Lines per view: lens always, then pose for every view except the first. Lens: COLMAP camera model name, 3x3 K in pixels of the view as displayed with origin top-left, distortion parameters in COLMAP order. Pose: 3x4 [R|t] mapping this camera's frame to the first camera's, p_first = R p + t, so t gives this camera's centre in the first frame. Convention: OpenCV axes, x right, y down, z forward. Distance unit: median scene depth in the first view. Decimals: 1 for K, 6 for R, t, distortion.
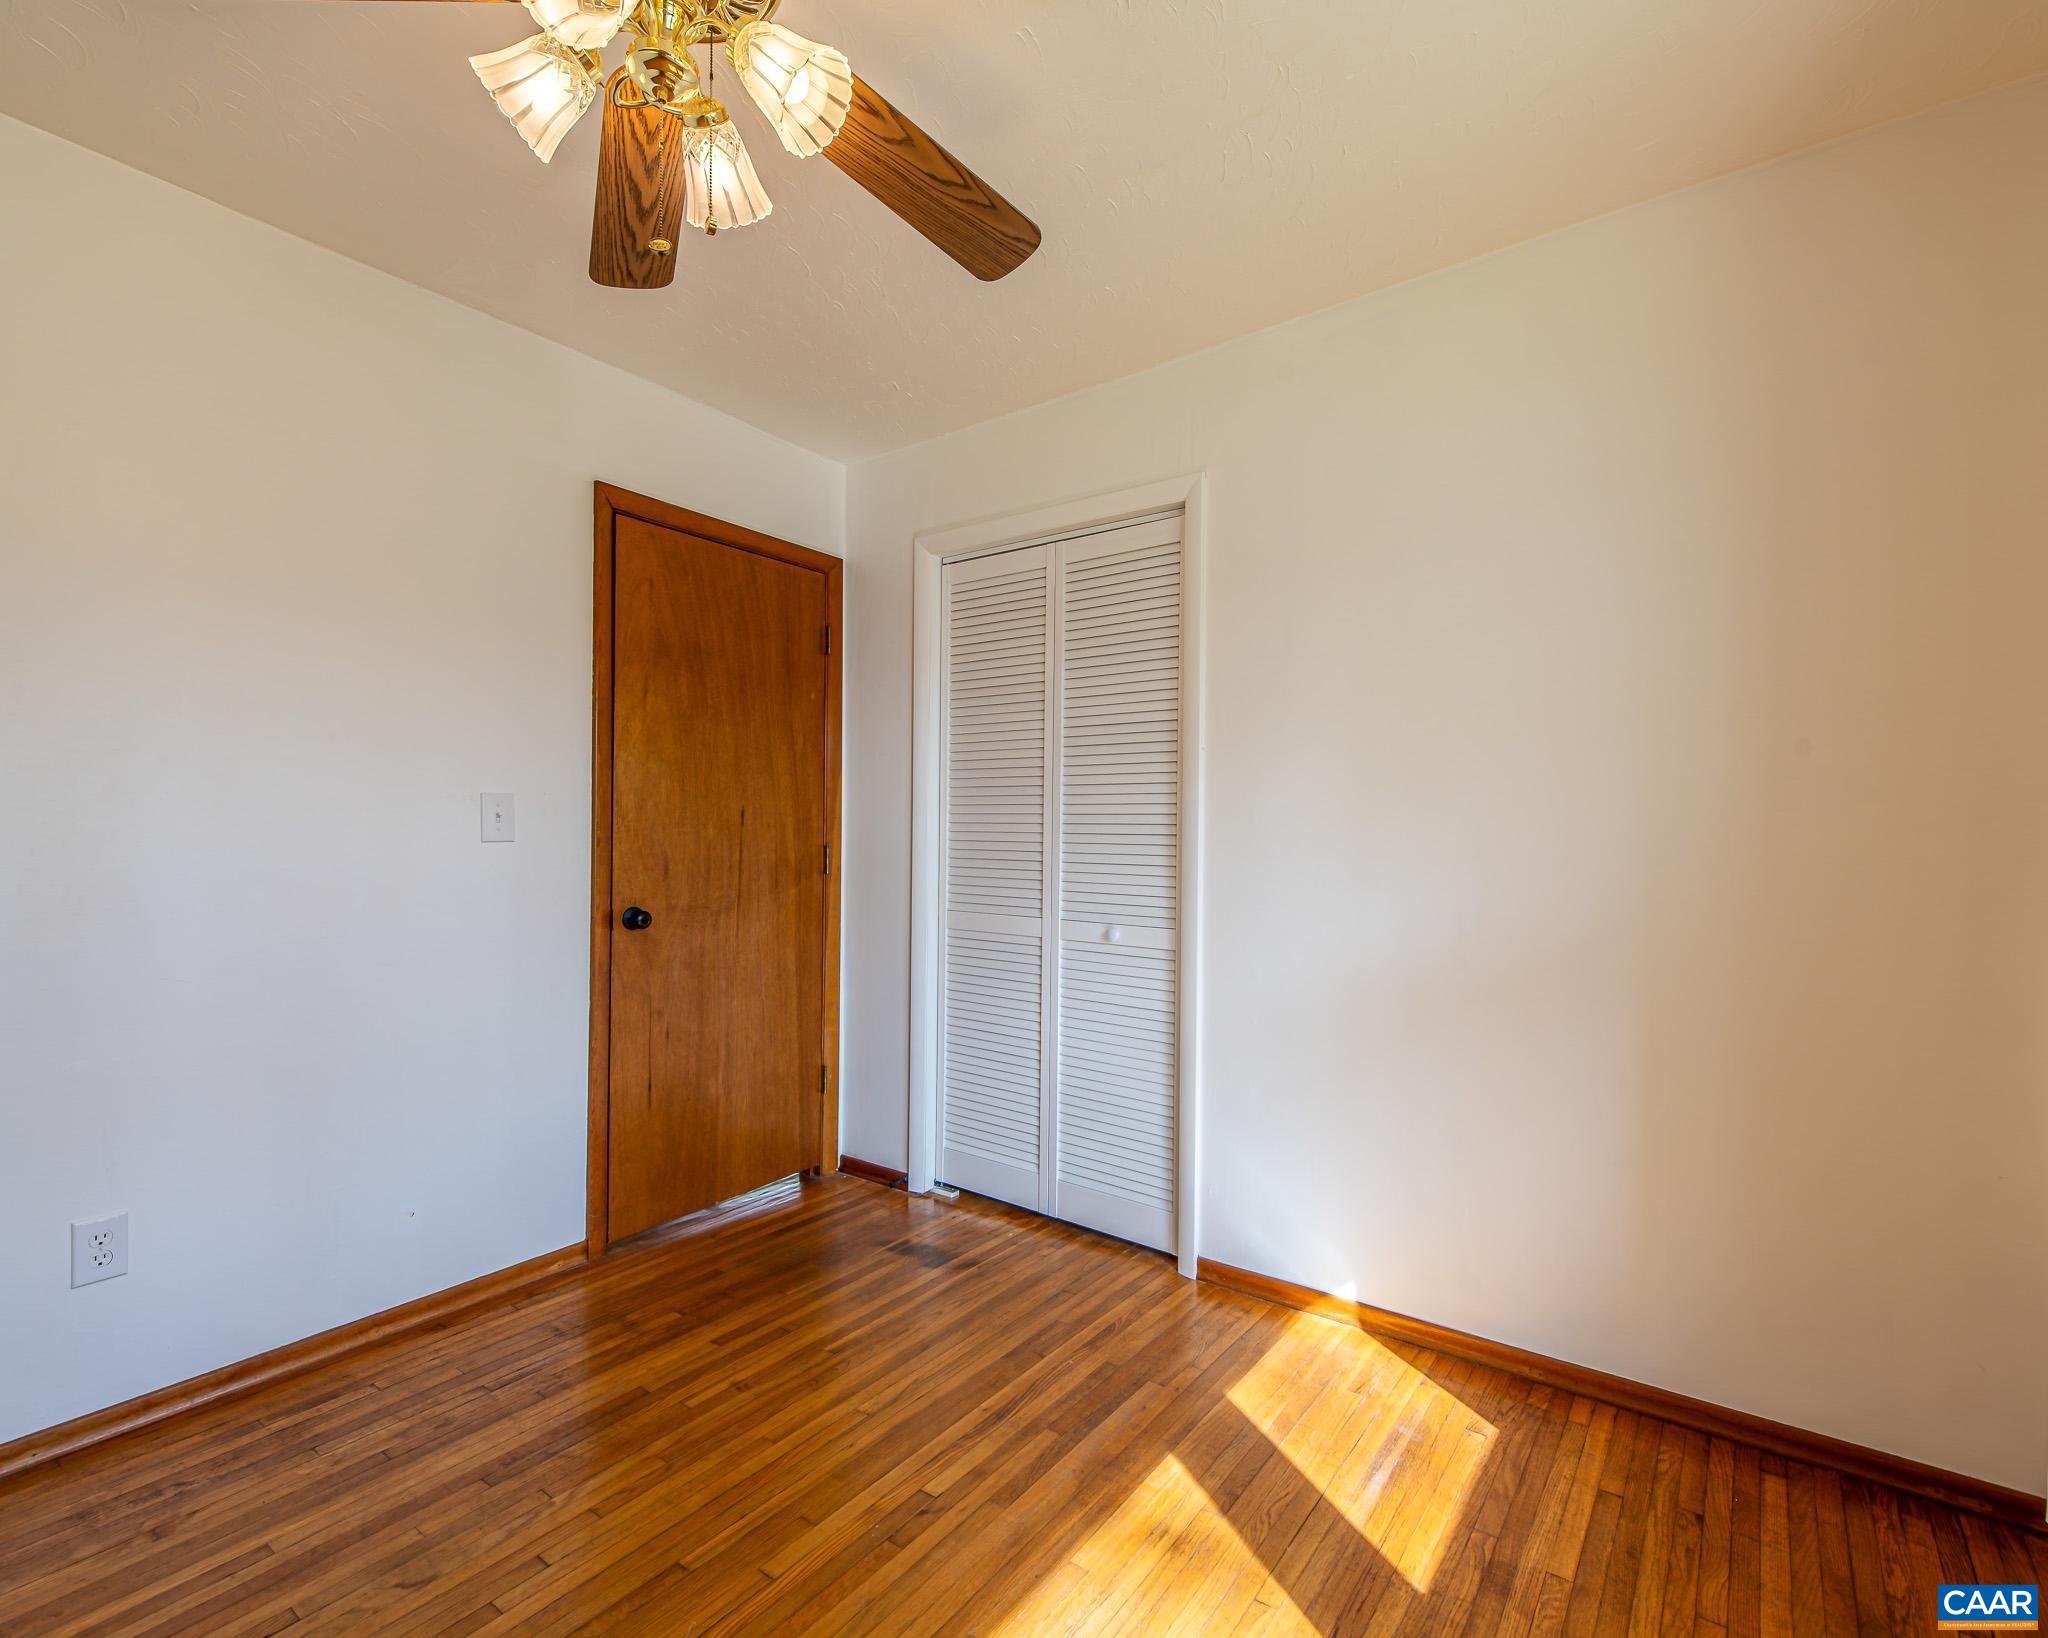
lens RADIAL K [[958.4, 0, 1038.6], [0, 958.4, 838.6], [0, 0, 1]] dist [0.019848, -0.007083]
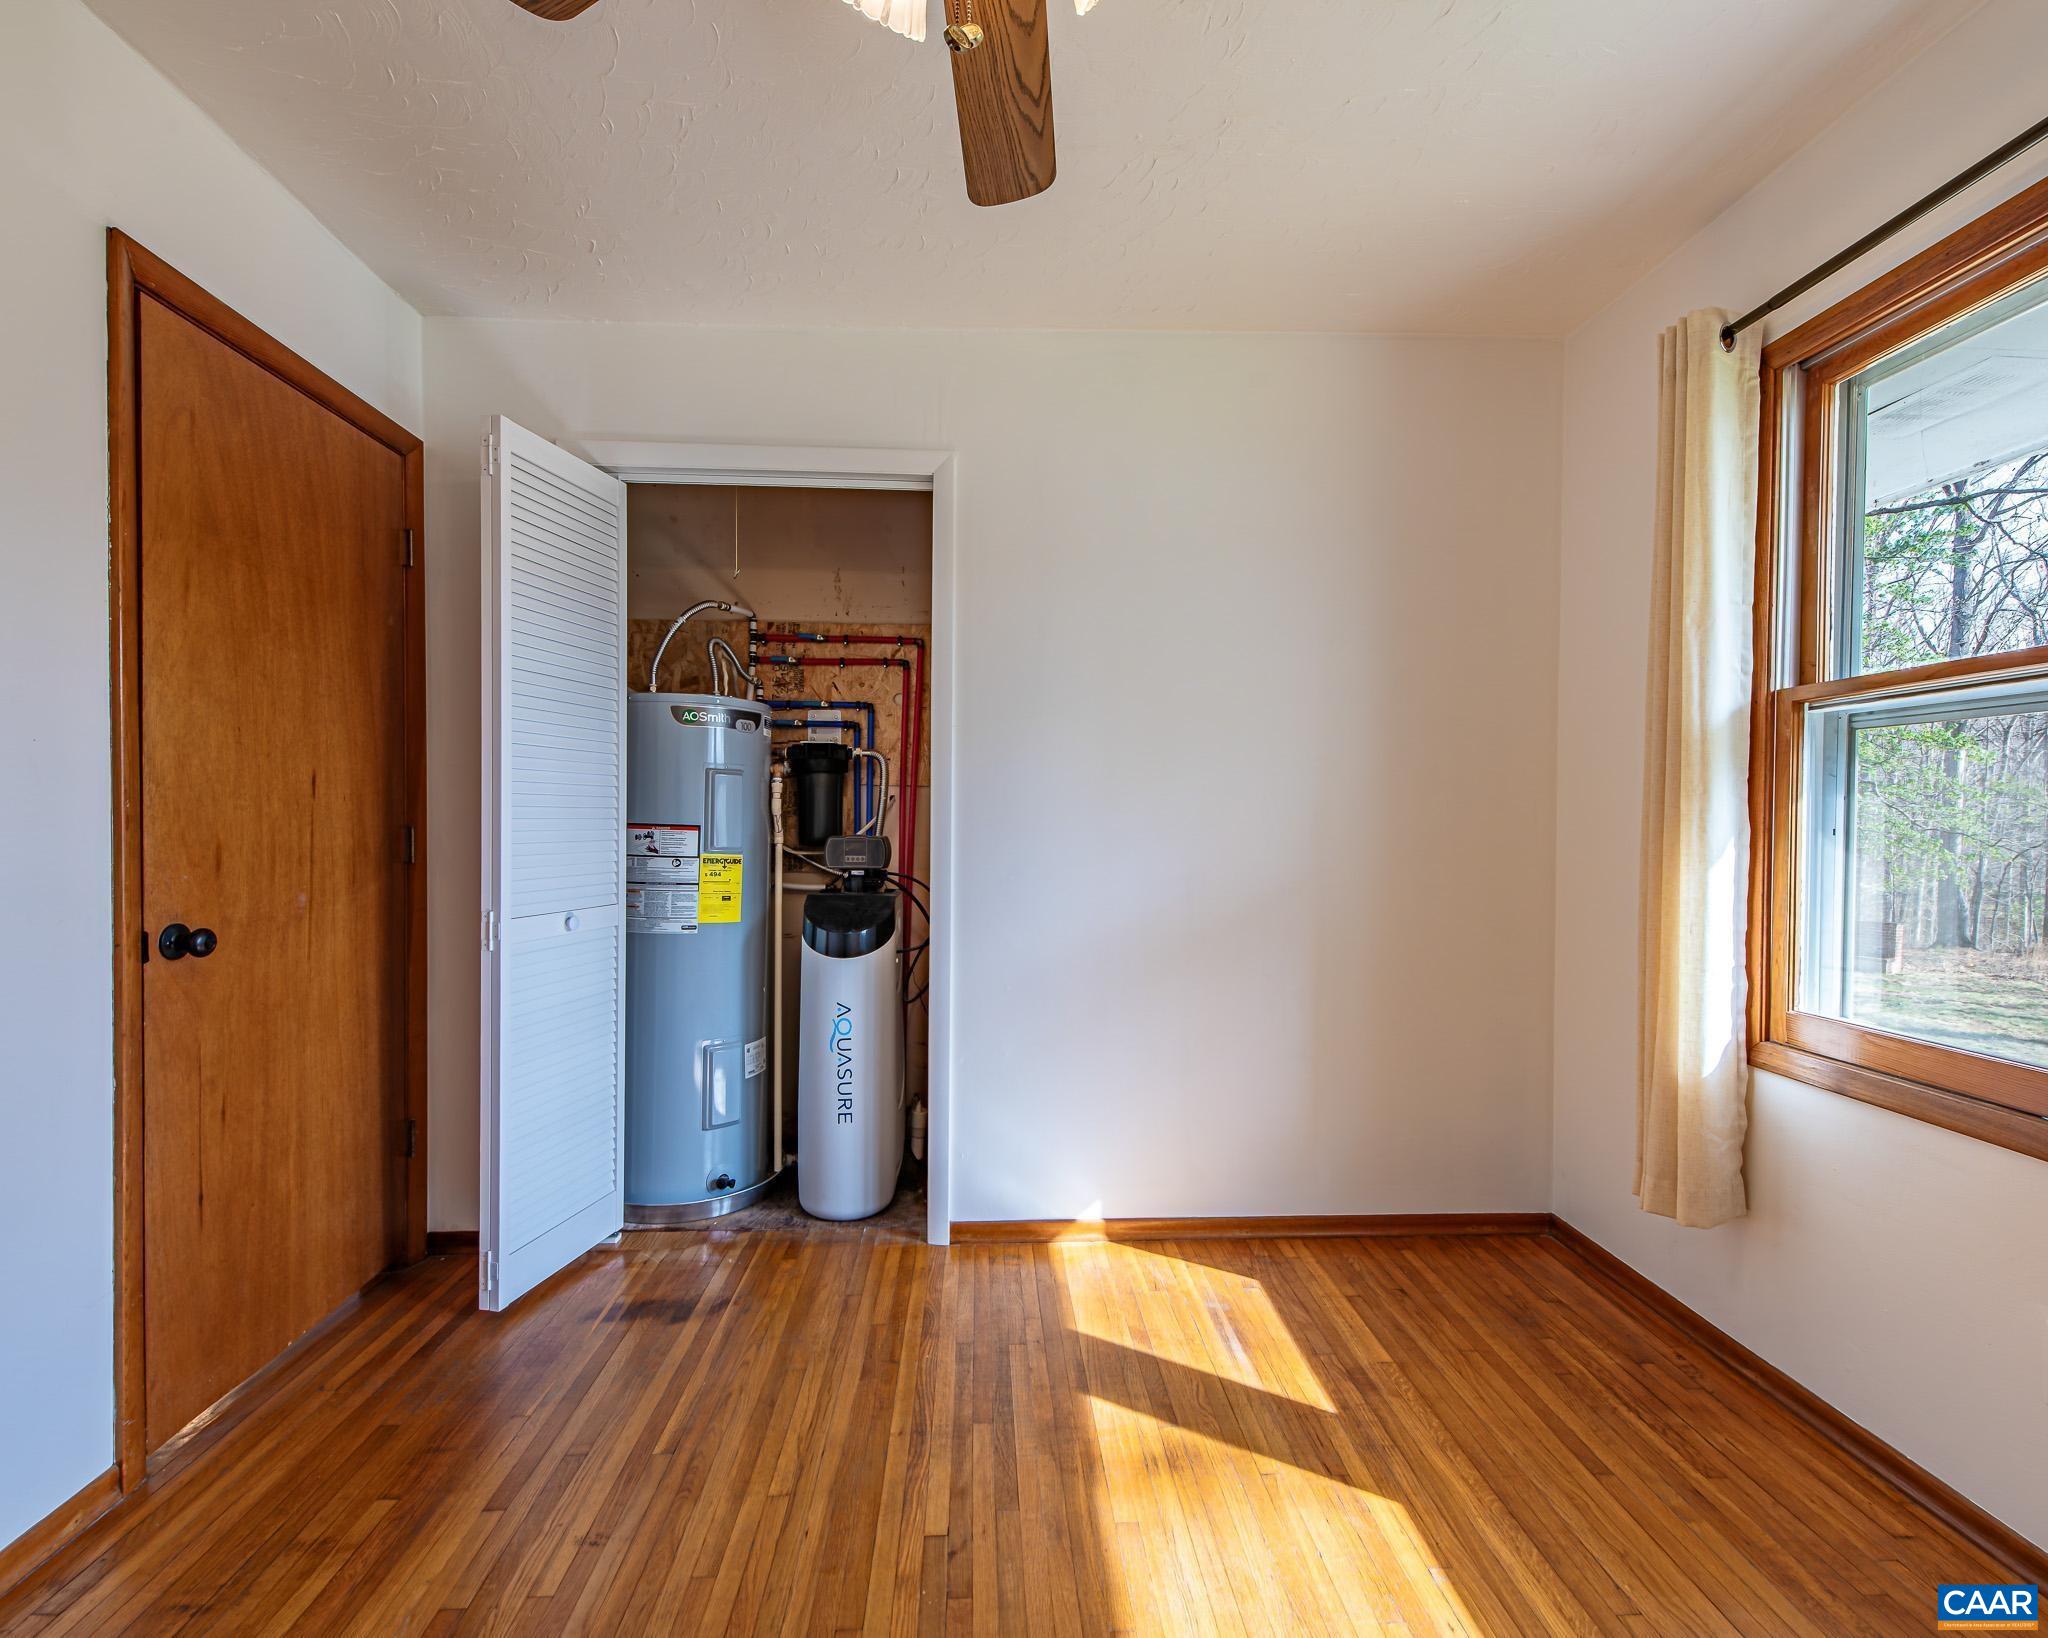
lens RADIAL K [[958.4, 0, 1000.6], [0, 958.4, 833.2], [0, 0, 1]] dist [0.019848, -0.007083]
pose [[0.789411, -0.019914, 0.613543, -0.396197], [0.004755, 0.999642, 0.026328, -0.003619], [-0.613847, -0.017866, 0.789223, 0.166378]]
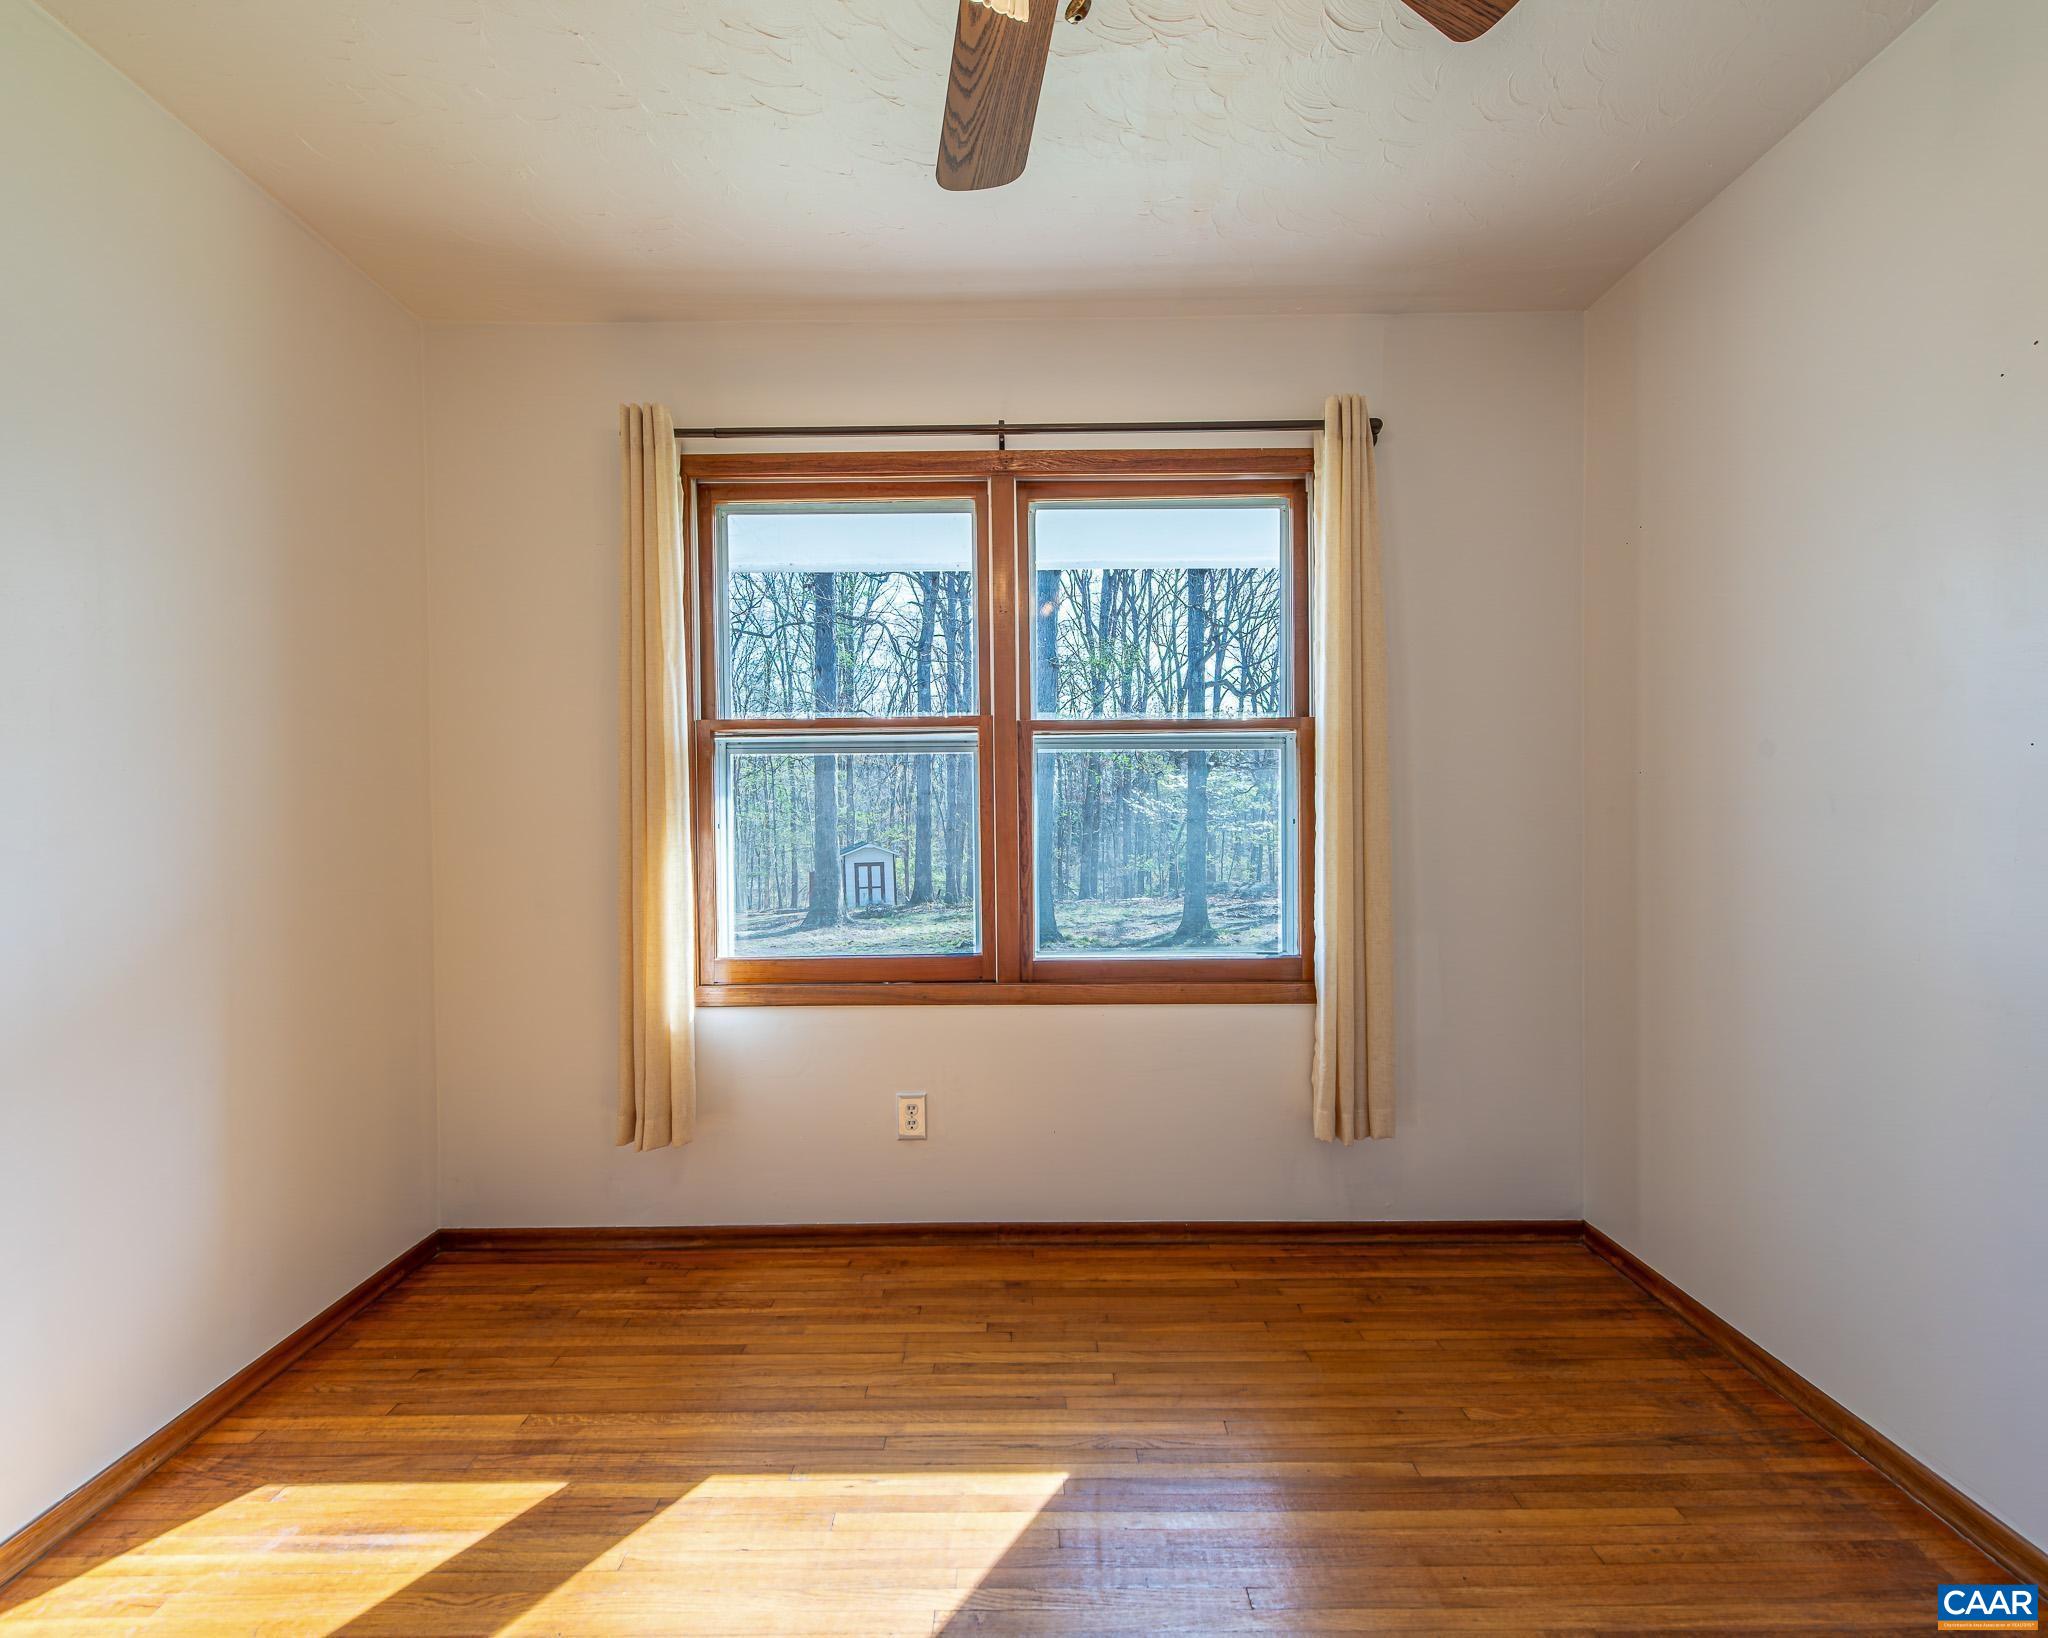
lens RADIAL K [[958.4, 0, 1012.8], [0, 958.4, 834.7], [0, 0, 1]] dist [0.019848, -0.007083]
pose [[-0.581698, -0.019059, 0.813182, -0.455390], [0.004808, 0.999627, 0.026868, -0.000151], [-0.813391, 0.019539, -0.581389, 0.689704]]
